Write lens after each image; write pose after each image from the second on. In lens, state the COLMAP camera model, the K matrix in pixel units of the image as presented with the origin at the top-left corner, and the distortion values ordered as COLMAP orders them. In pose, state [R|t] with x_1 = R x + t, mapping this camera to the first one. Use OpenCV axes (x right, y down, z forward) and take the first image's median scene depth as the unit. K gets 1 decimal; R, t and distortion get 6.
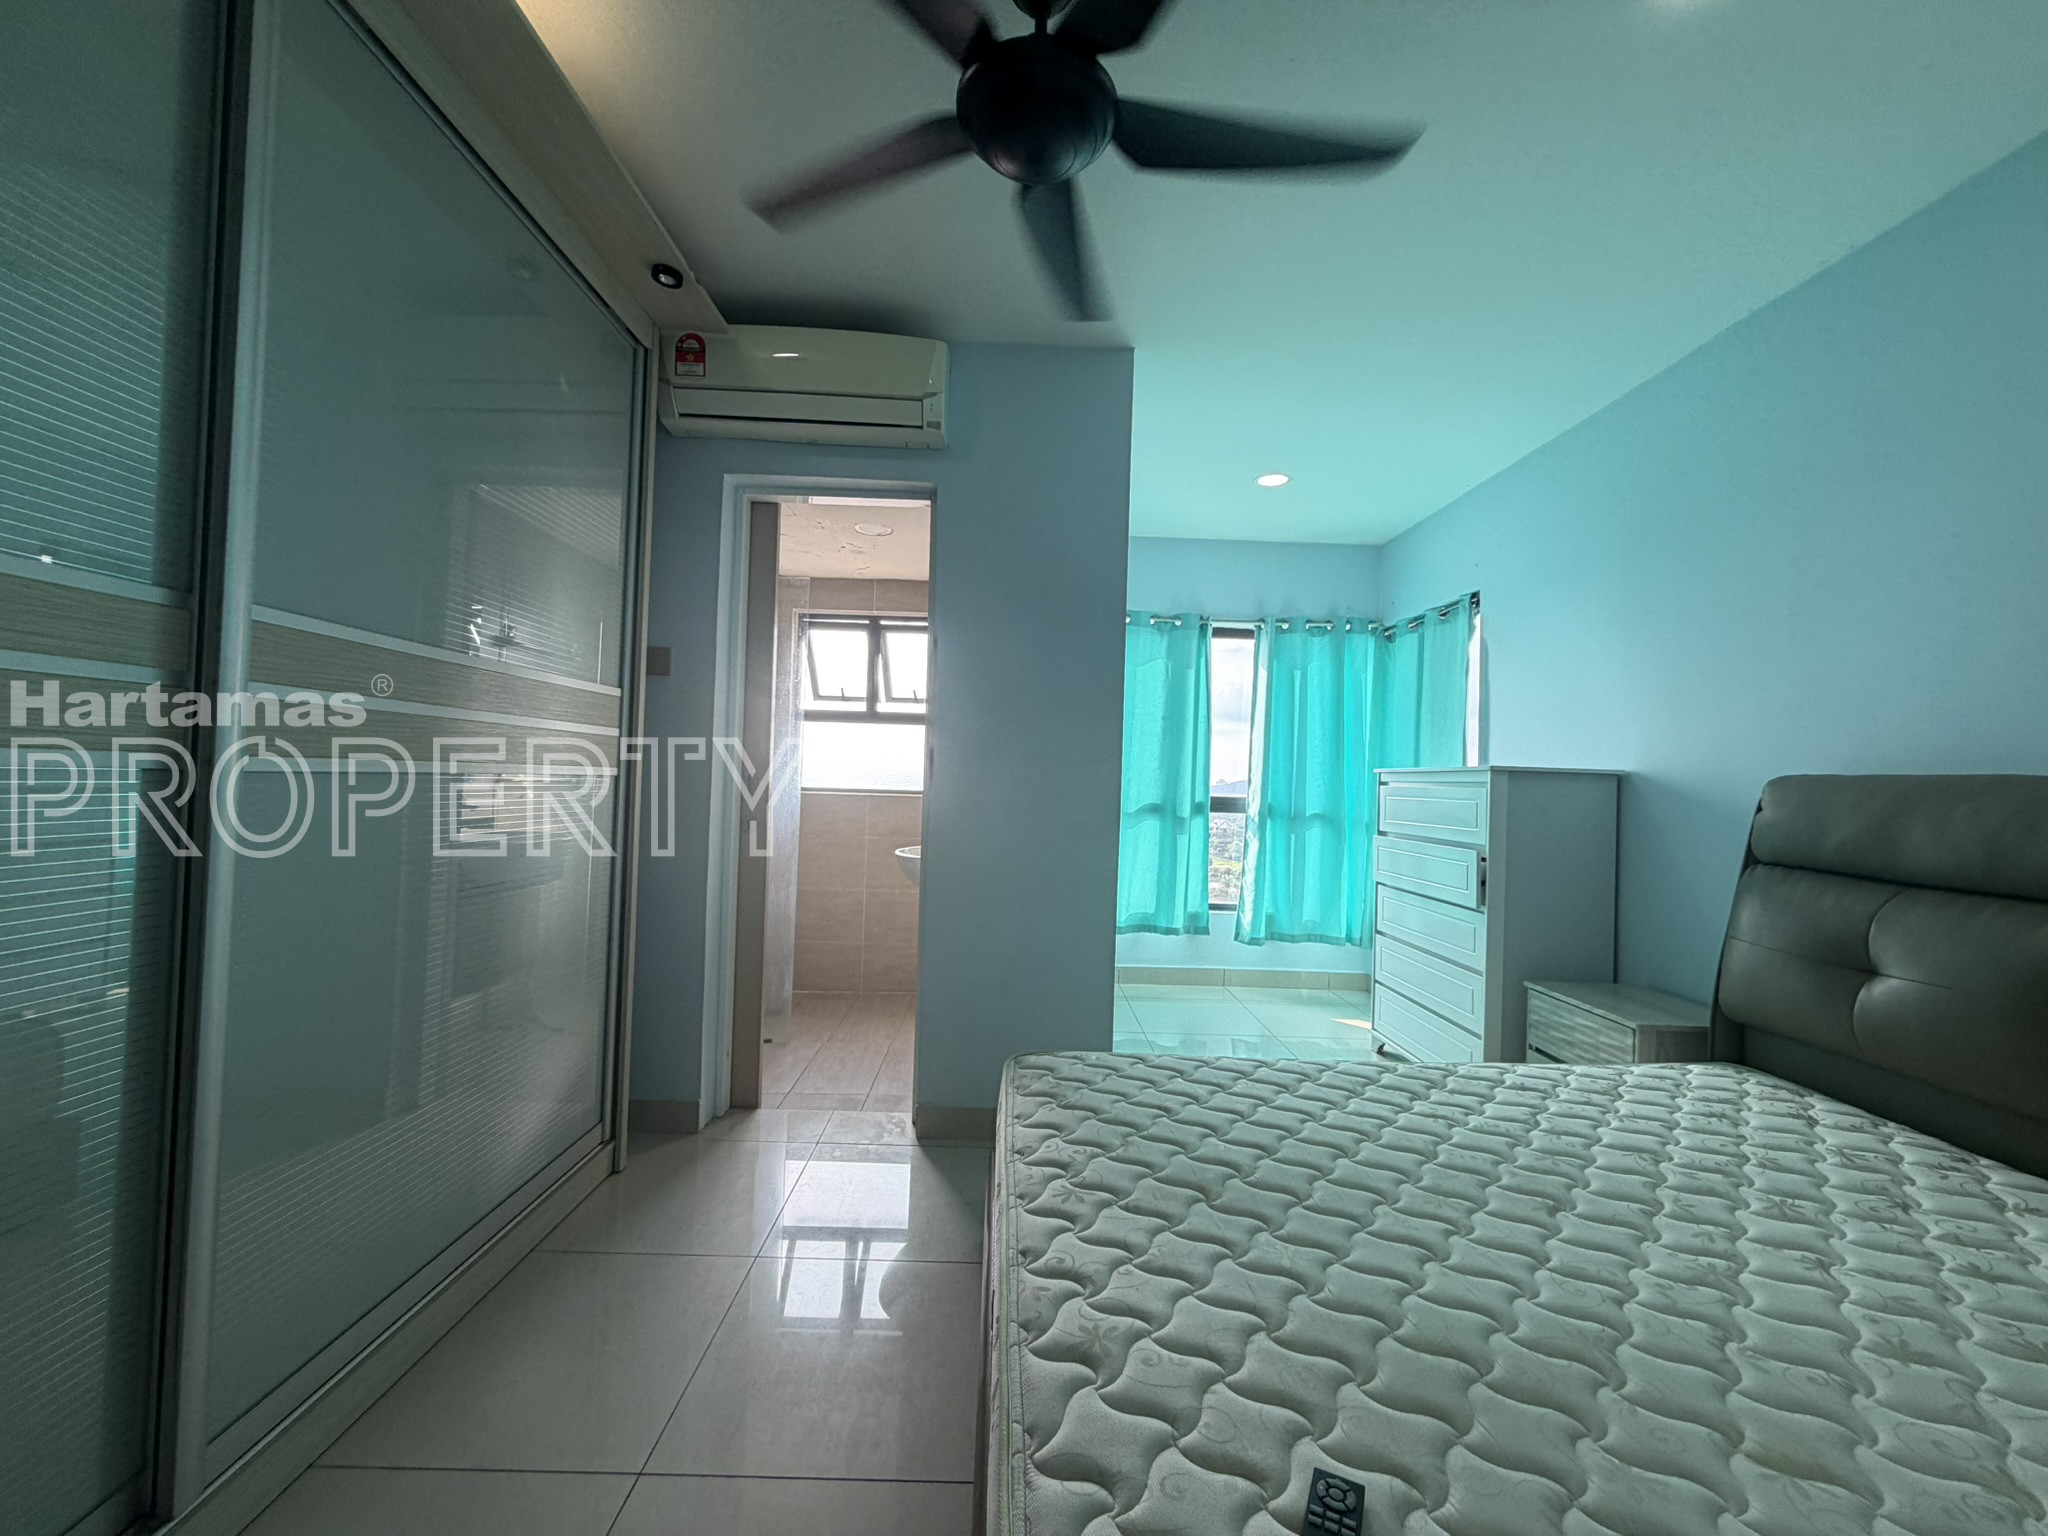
lens RADIAL K [[816.9, 0, 1018.6], [0, 816.9, 767.0], [0, 0, 1]] dist [0.005580, -0.000587]
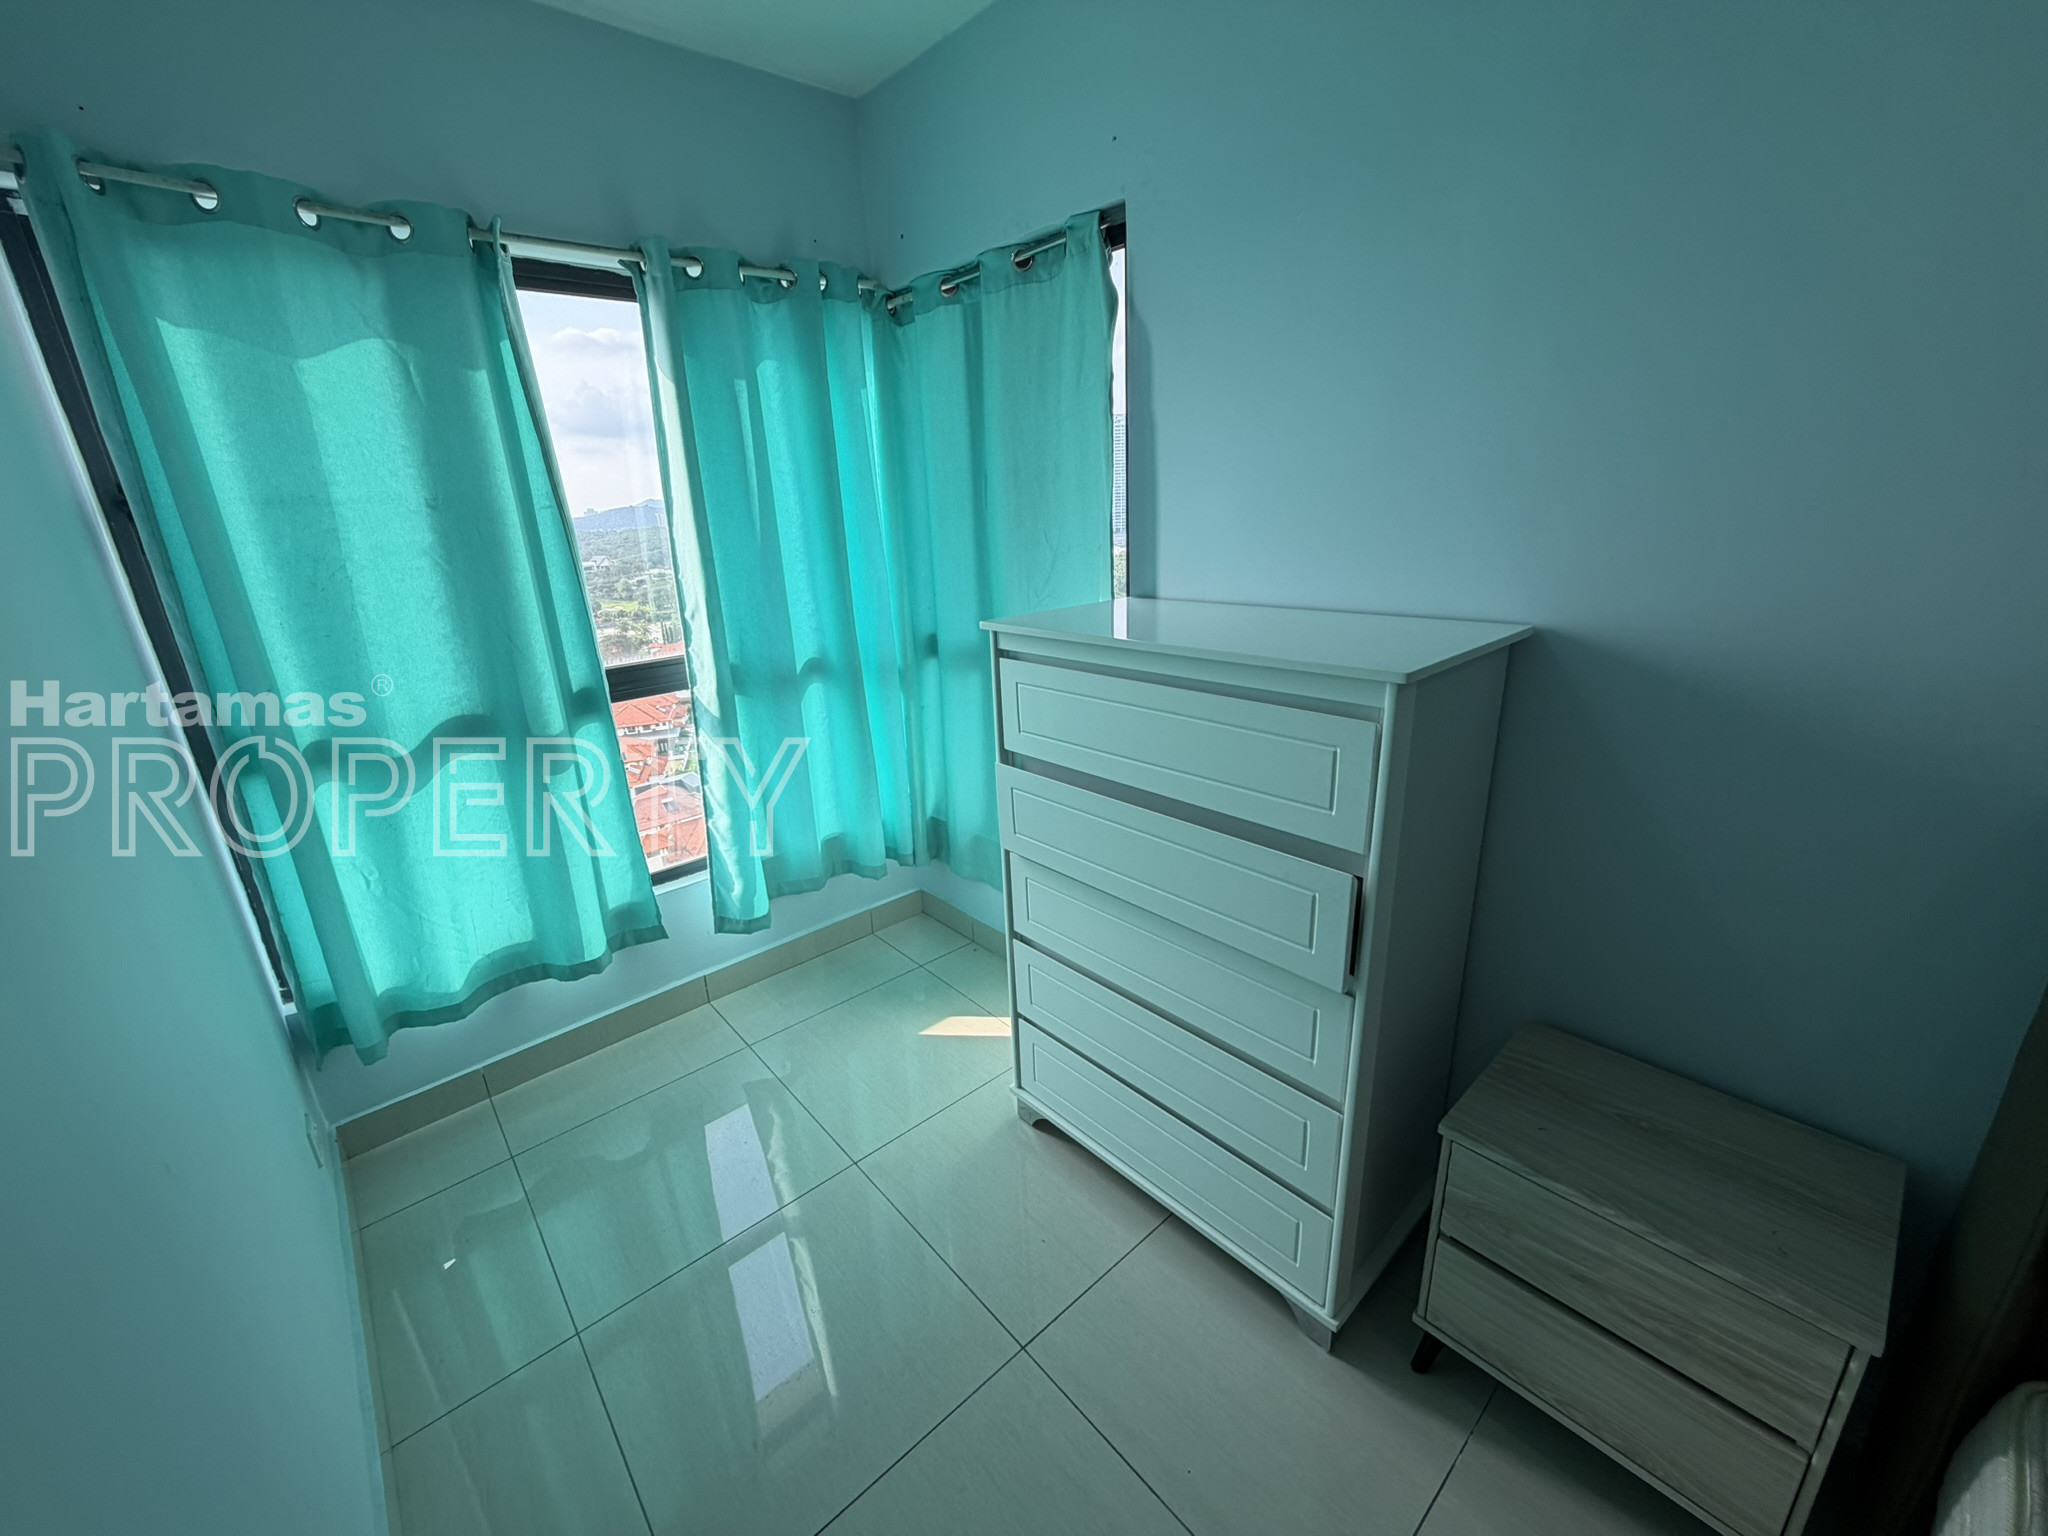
lens RADIAL K [[816.9, 0, 1025.8], [0, 816.9, 756.1], [0, 0, 1]] dist [0.005580, -0.000587]
pose [[0.753203, -0.262718, 0.603046, 0.217668], [0.059077, 0.940091, 0.335766, -0.109812], [-0.655130, -0.217273, 0.723600, 0.884079]]
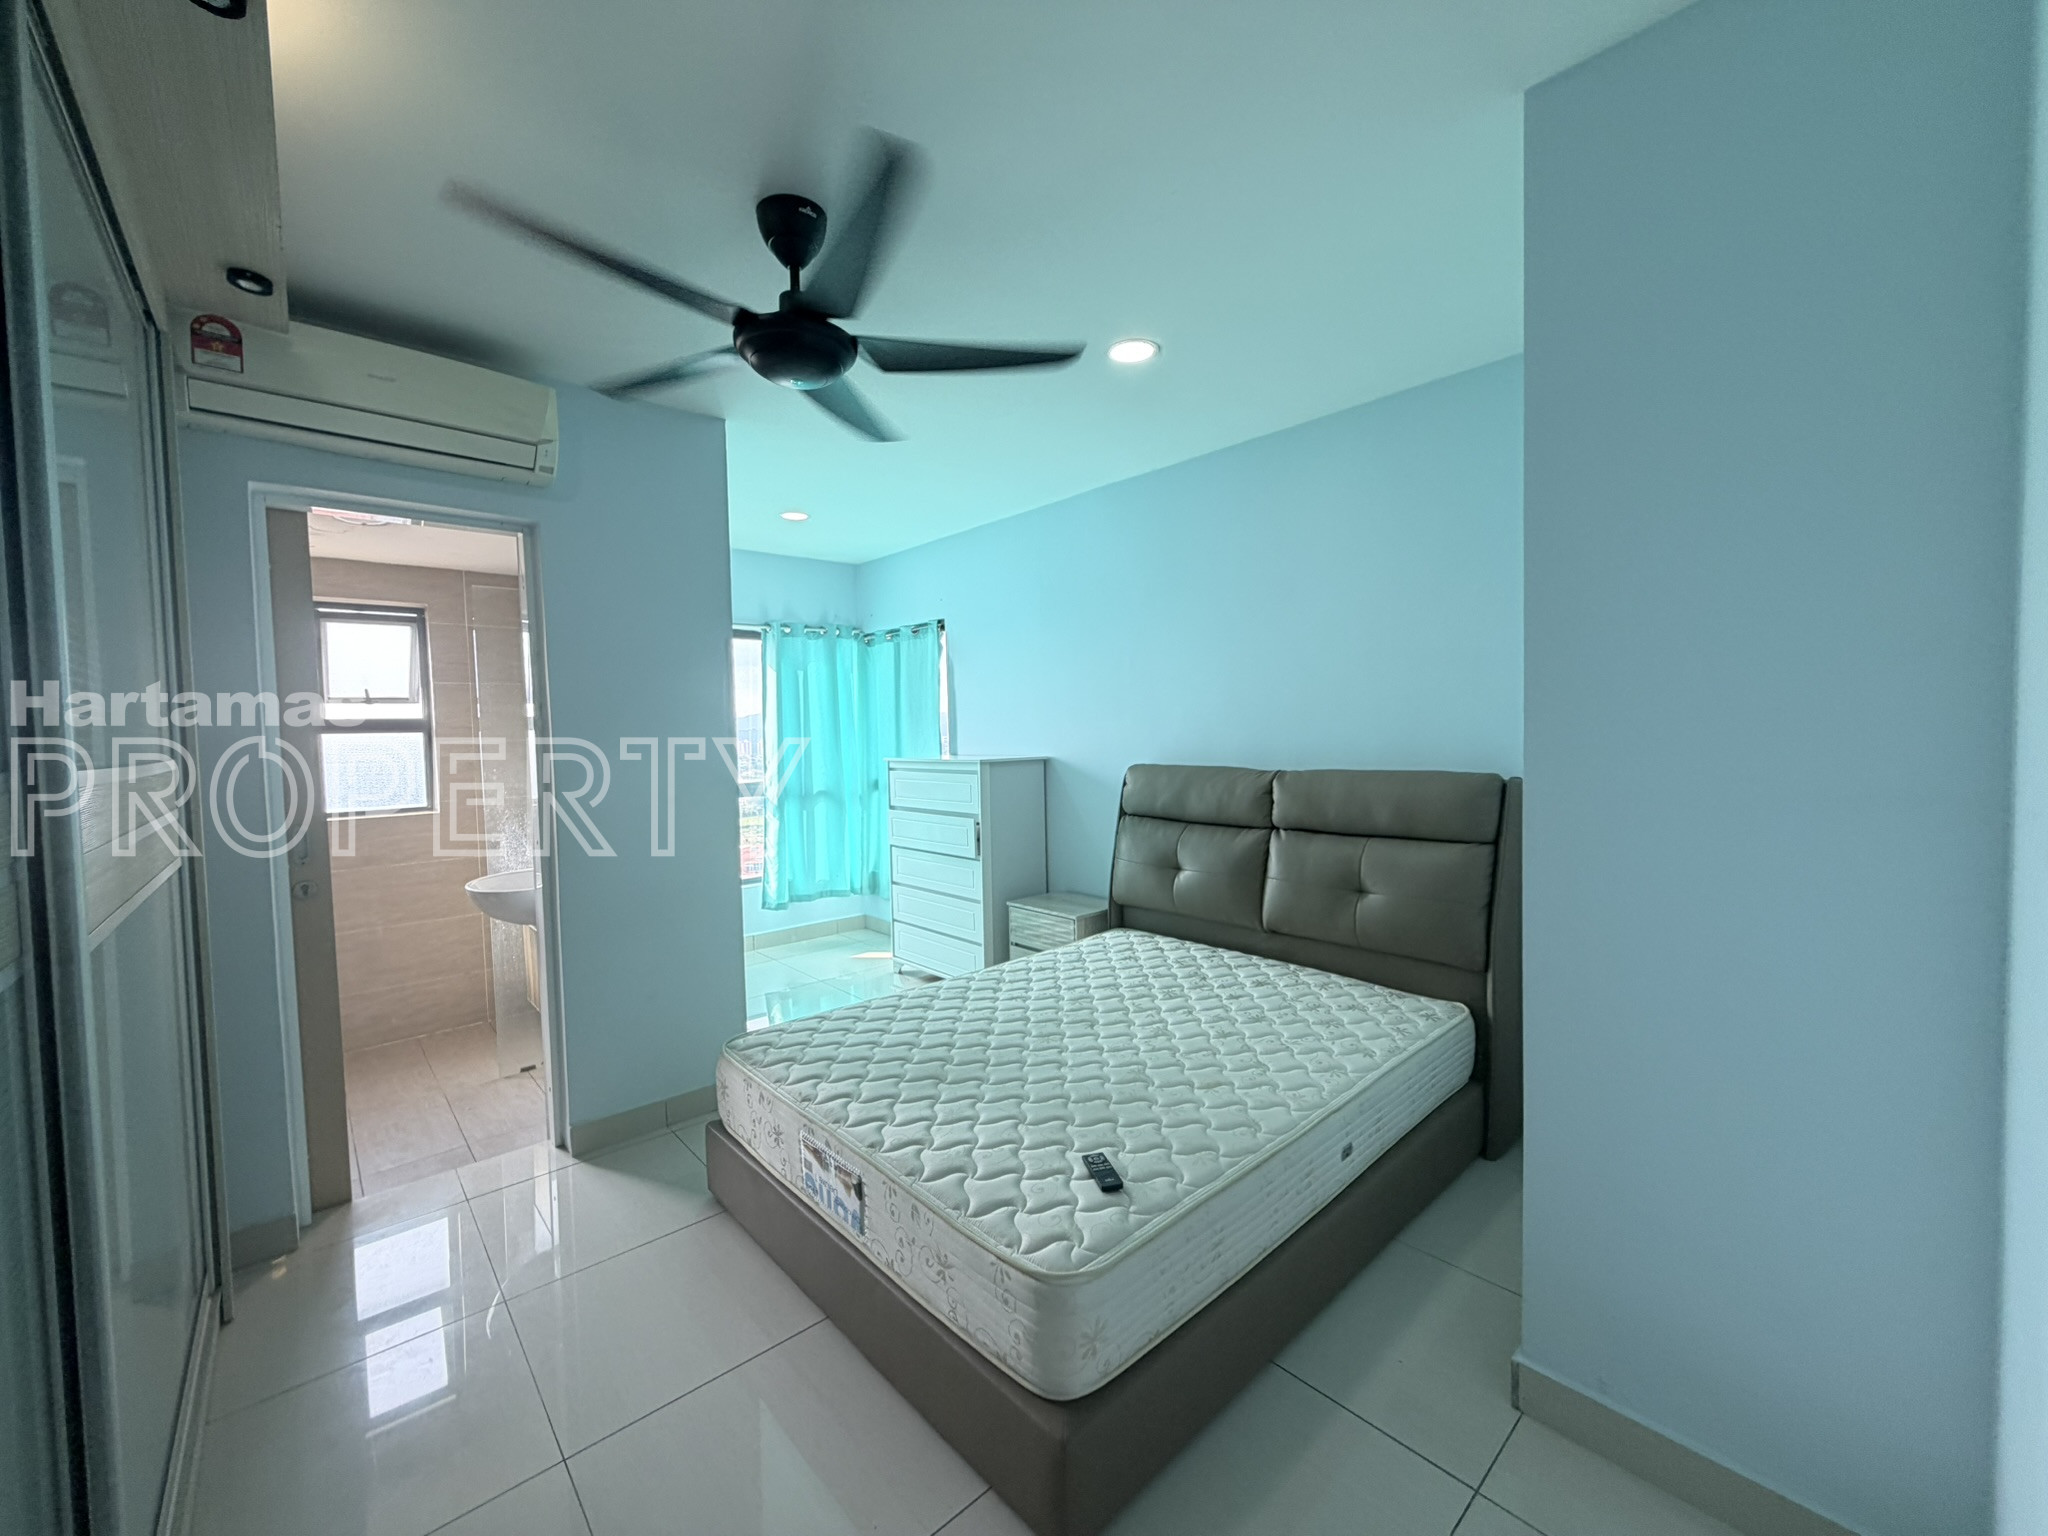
lens RADIAL K [[816.9, 0, 1018.7], [0, 816.9, 775.8], [0, 0, 1]] dist [0.005580, -0.000587]
pose [[0.758570, -0.085457, 0.645964, -0.323350], [0.036909, 0.995406, 0.088343, -0.103592], [-0.650546, -0.043173, 0.758239, -0.146729]]
